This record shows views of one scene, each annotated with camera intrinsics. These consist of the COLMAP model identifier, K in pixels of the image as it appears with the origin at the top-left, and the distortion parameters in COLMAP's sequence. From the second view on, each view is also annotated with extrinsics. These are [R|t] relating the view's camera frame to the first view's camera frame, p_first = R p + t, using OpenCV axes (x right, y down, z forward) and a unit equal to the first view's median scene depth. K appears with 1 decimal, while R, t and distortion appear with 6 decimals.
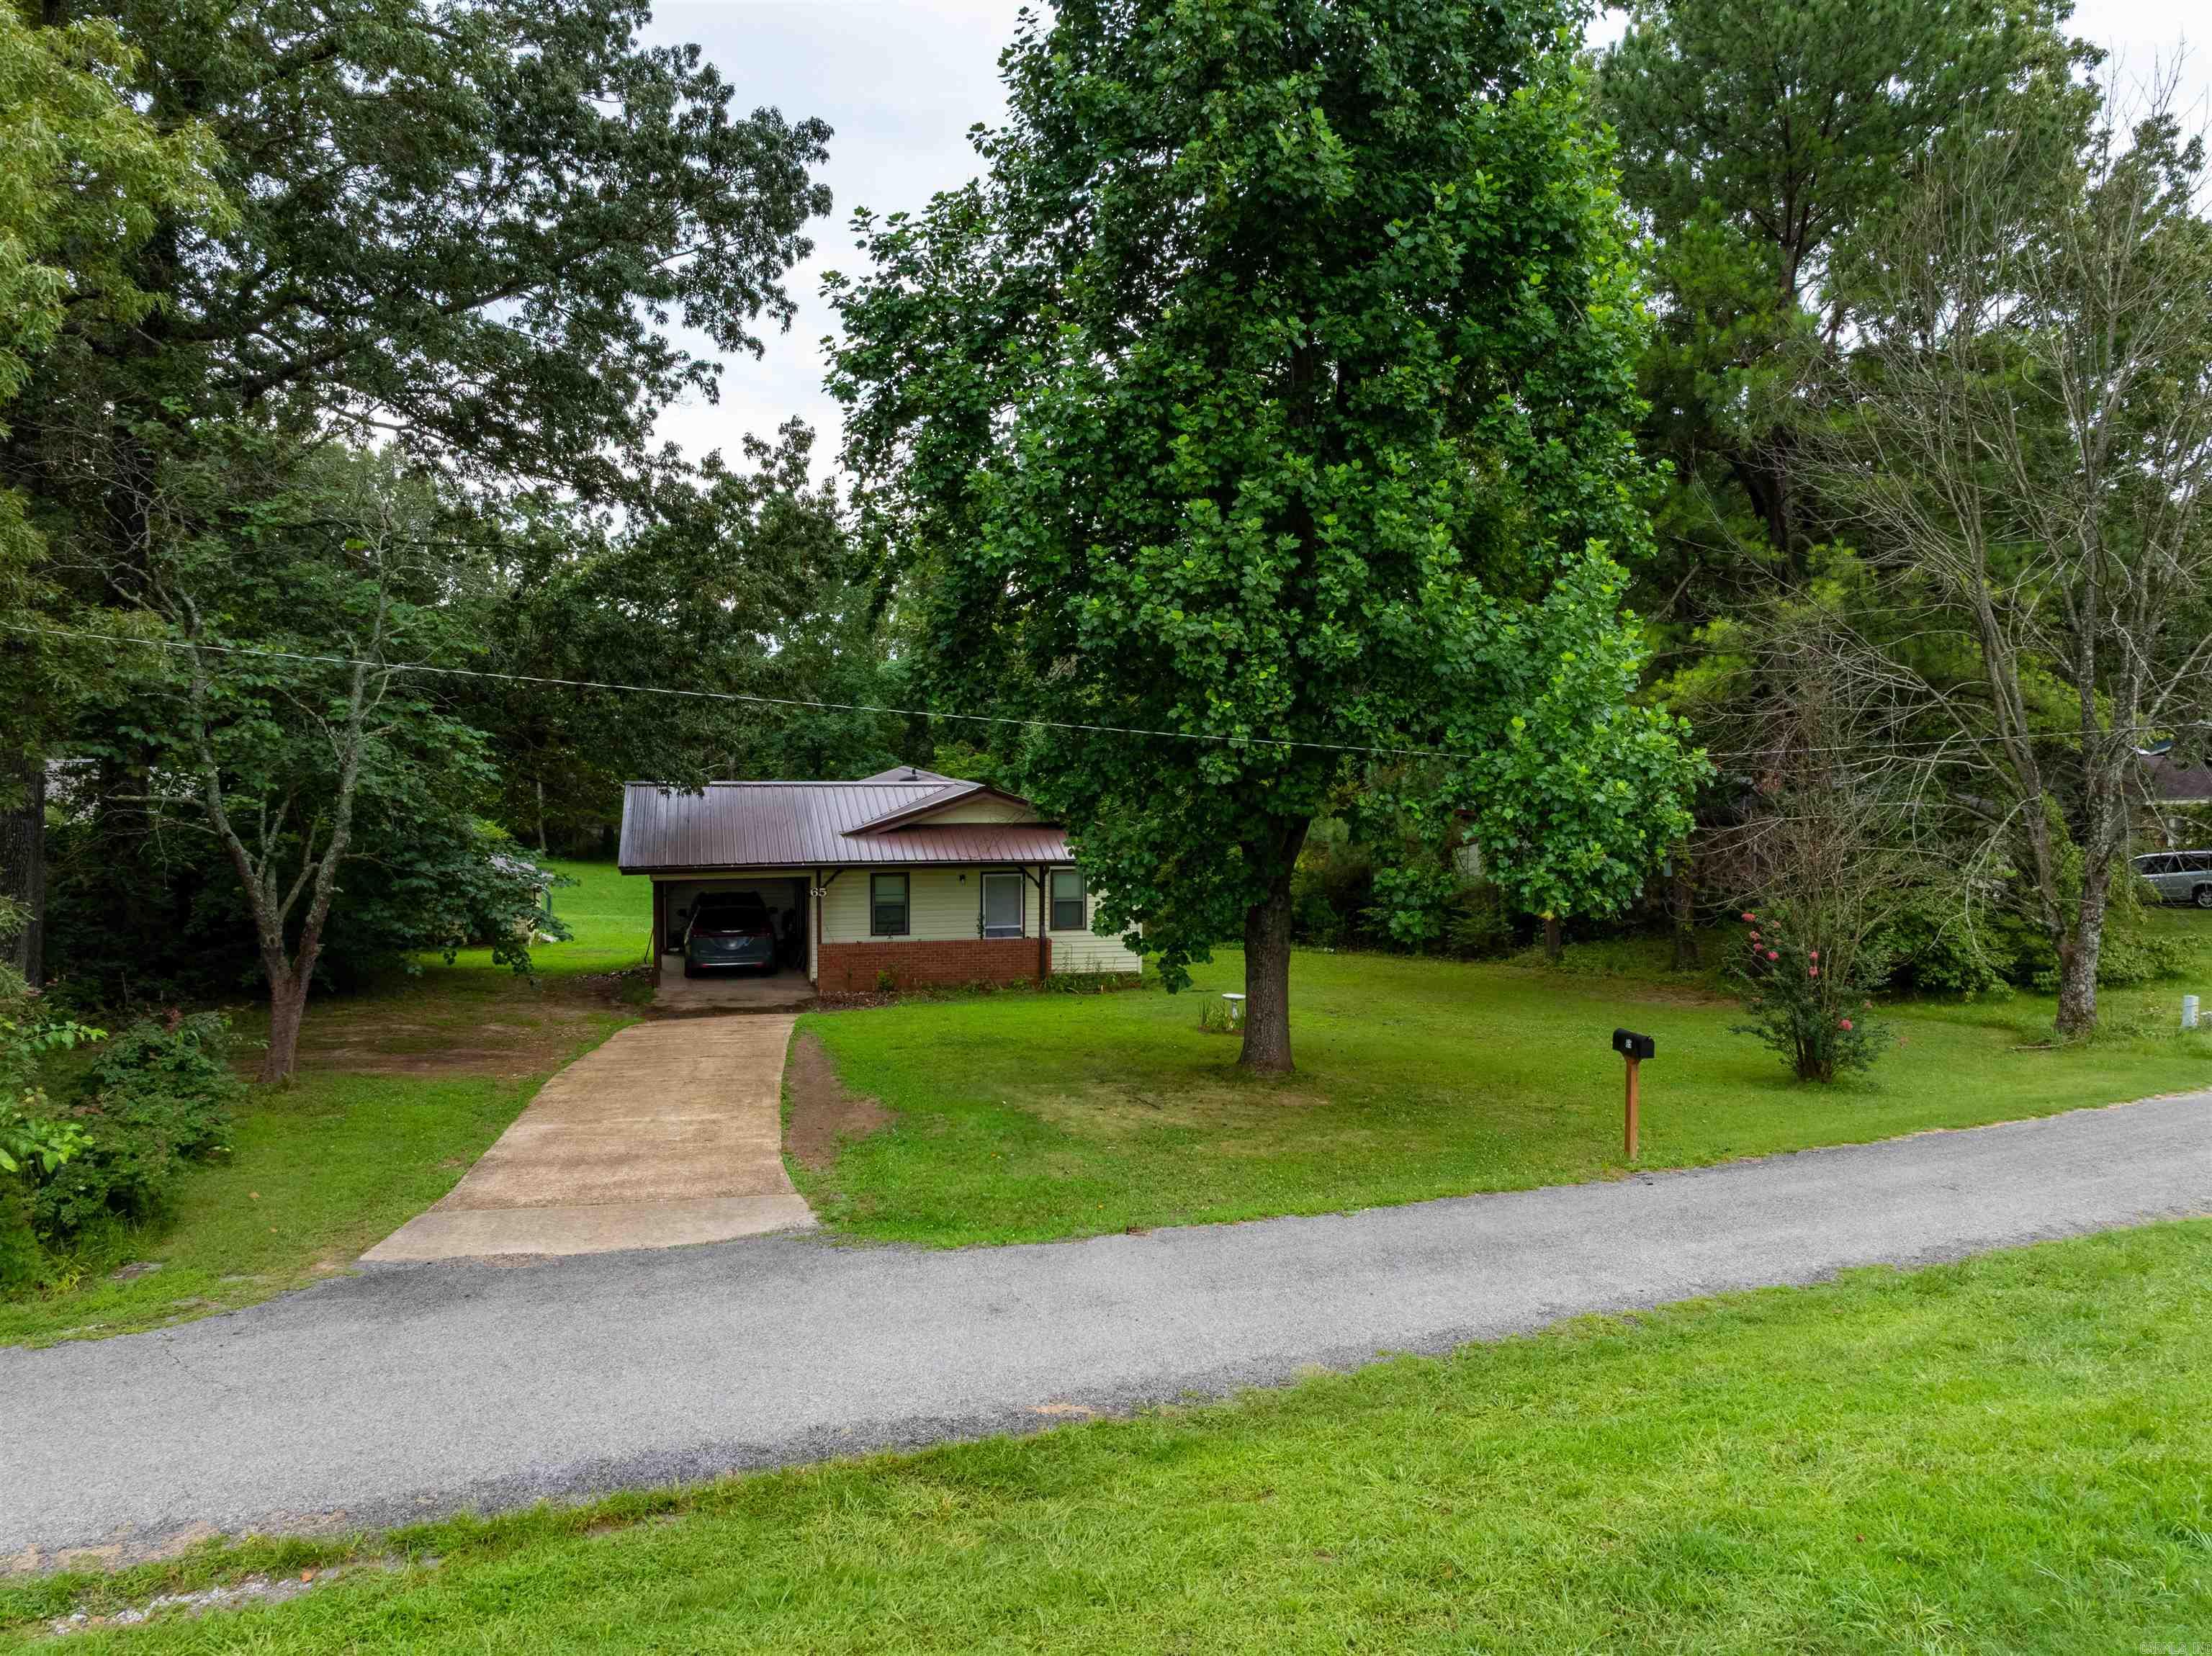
lens RADIAL K [[1542.9, 0, 1104.5], [0, 1542.9, 823.4], [0, 0, 1]] dist [-0.023145, 0.001585]
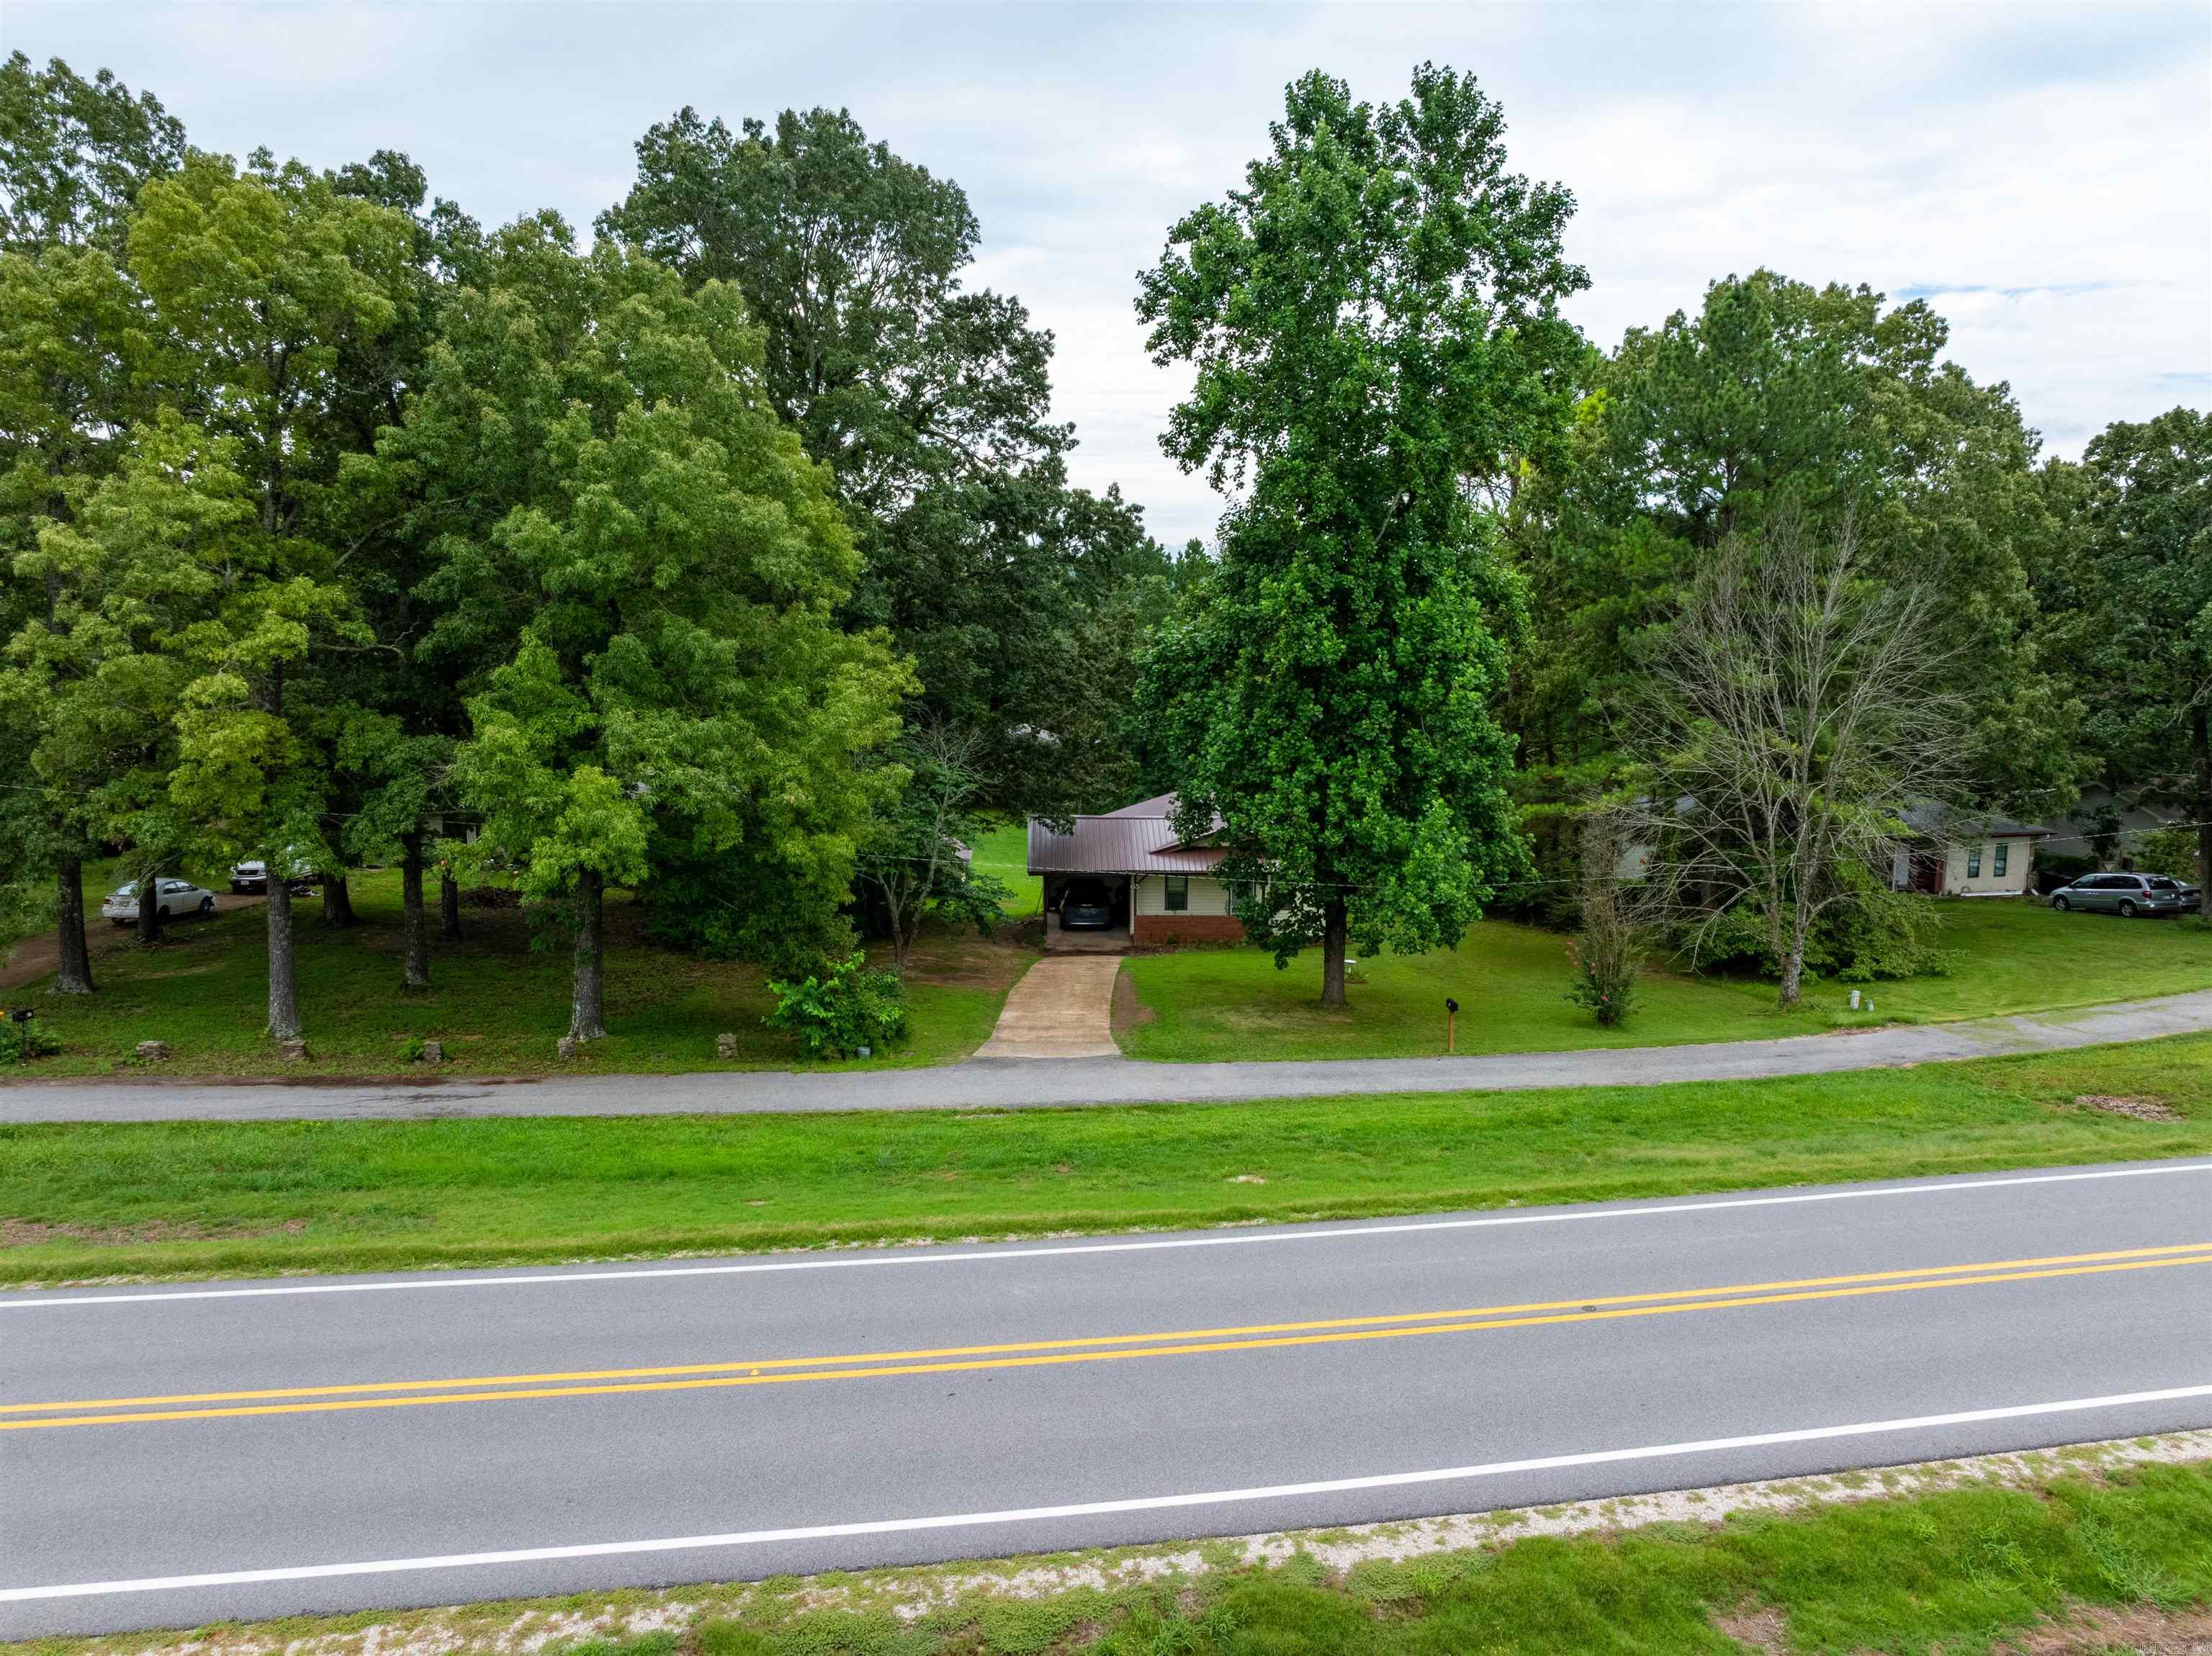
lens RADIAL K [[1542.9, 0, 1109.0], [0, 1542.9, 827.4], [0, 0, 1]] dist [-0.023145, 0.001585]
pose [[0.976568, 0.028987, -0.213246, 0.318664], [-0.013885, 0.997309, 0.071980, -0.297858], [0.214759, -0.067333, 0.974343, -1.443129]]
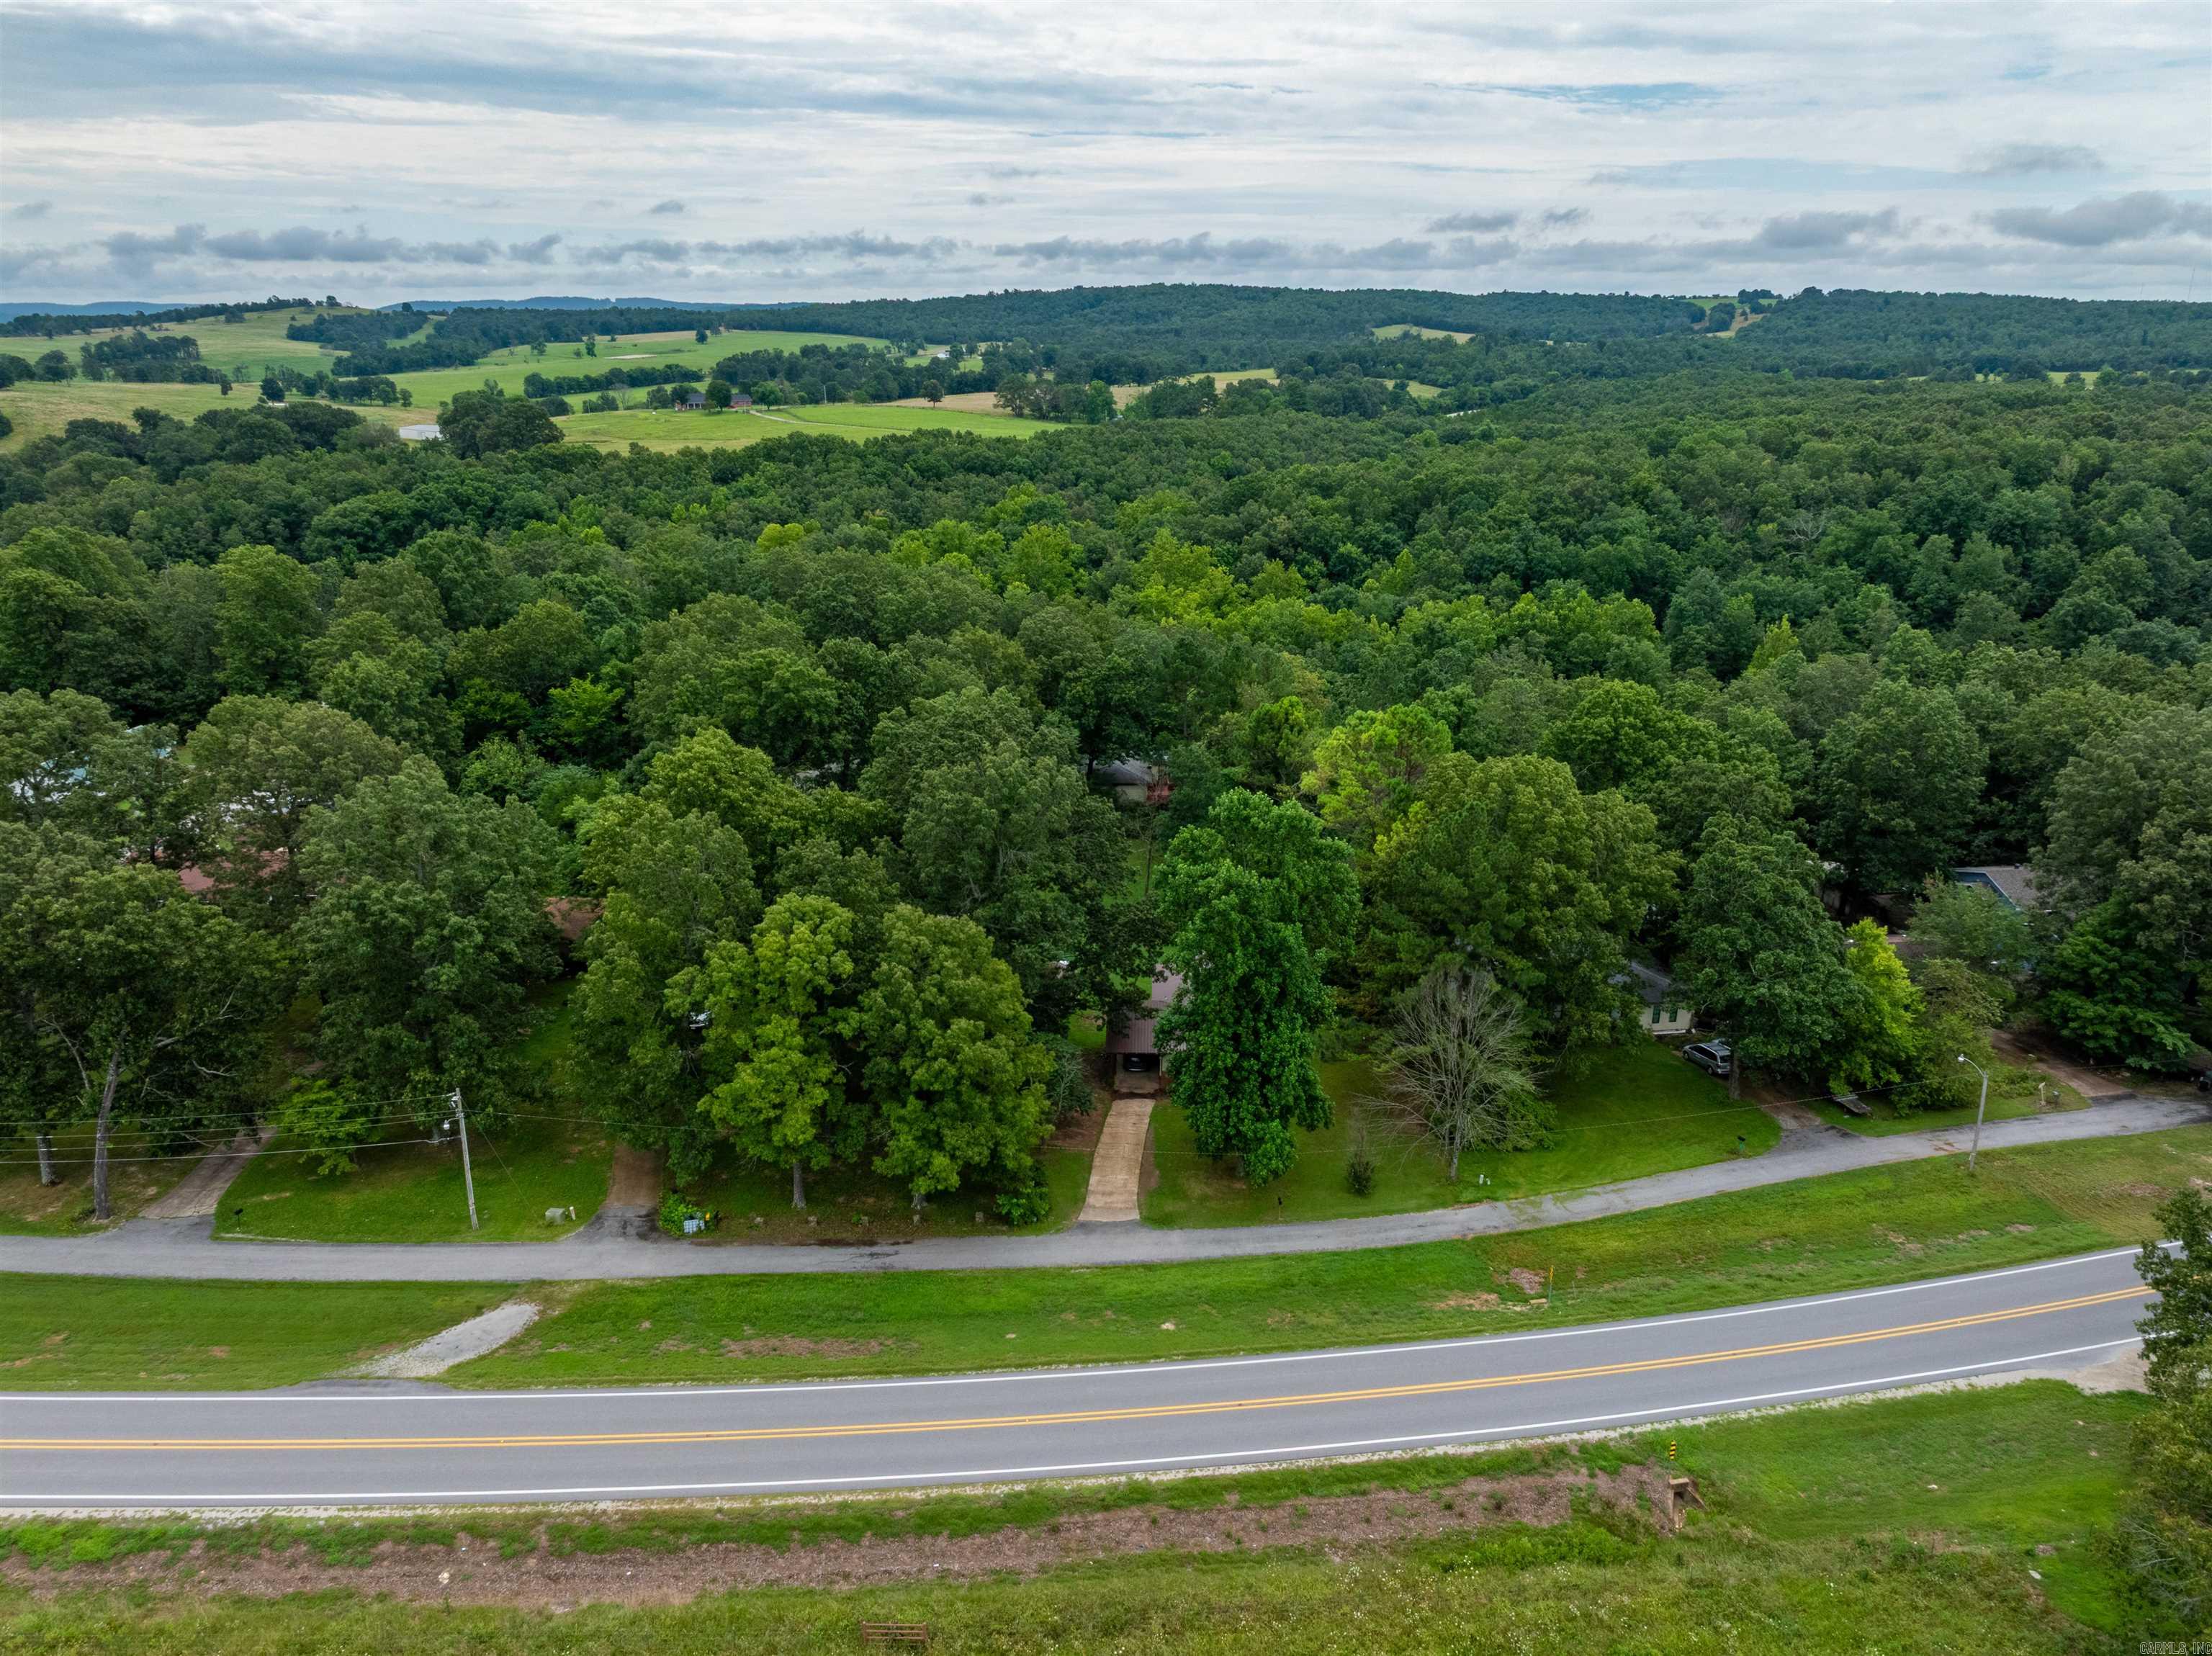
lens RADIAL K [[1542.9, 0, 1103.8], [0, 1542.9, 827.2], [0, 0, 1]] dist [-0.023145, 0.001585]
pose [[0.959281, 0.085234, -0.269288, 1.120927], [-0.013387, 0.966032, 0.258077, -2.632204], [0.282137, -0.243963, 0.927837, -4.109207]]
